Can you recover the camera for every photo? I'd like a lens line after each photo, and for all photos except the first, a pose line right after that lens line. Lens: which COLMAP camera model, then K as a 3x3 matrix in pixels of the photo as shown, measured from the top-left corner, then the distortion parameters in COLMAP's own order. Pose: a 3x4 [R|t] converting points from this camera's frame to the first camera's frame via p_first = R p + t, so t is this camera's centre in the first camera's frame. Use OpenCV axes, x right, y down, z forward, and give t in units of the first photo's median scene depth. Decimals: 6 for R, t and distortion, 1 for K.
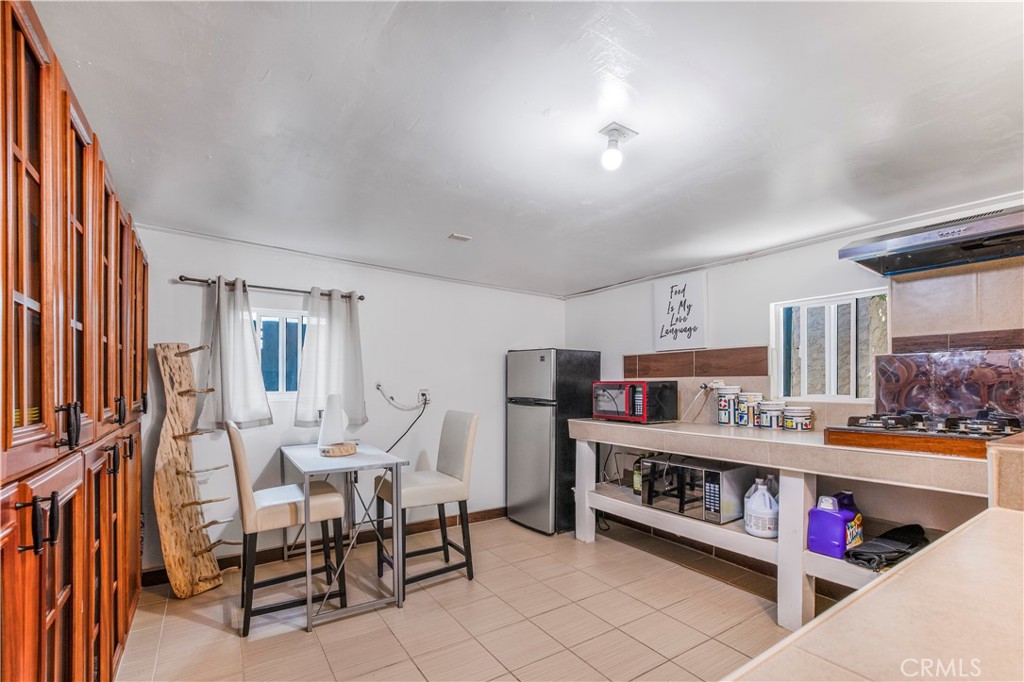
lens RADIAL K [[458.5, 0, 507.6], [0, 458.5, 378.8], [0, 0, 1]] dist [-0.040177, 0.015729]
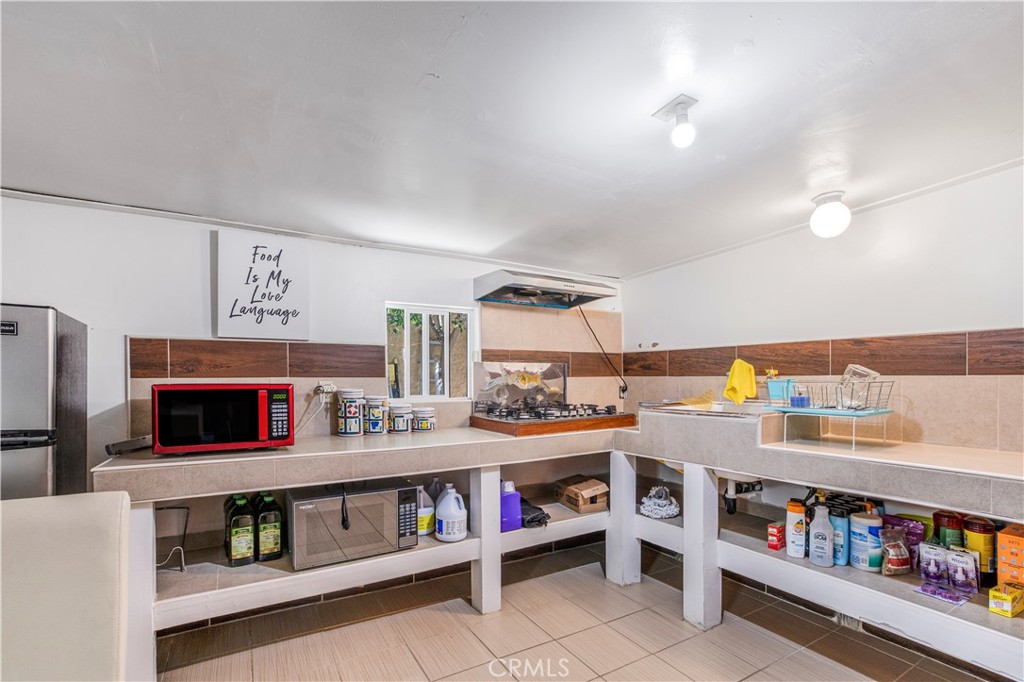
lens RADIAL K [[458.5, 0, 507.6], [0, 458.5, 378.8], [0, 0, 1]] dist [-0.040177, 0.015729]
pose [[0.057418, 0.005300, 0.998336, -0.350150], [-0.005219, 0.999974, -0.005009, -0.000149], [-0.998337, -0.004922, 0.057444, 0.674240]]
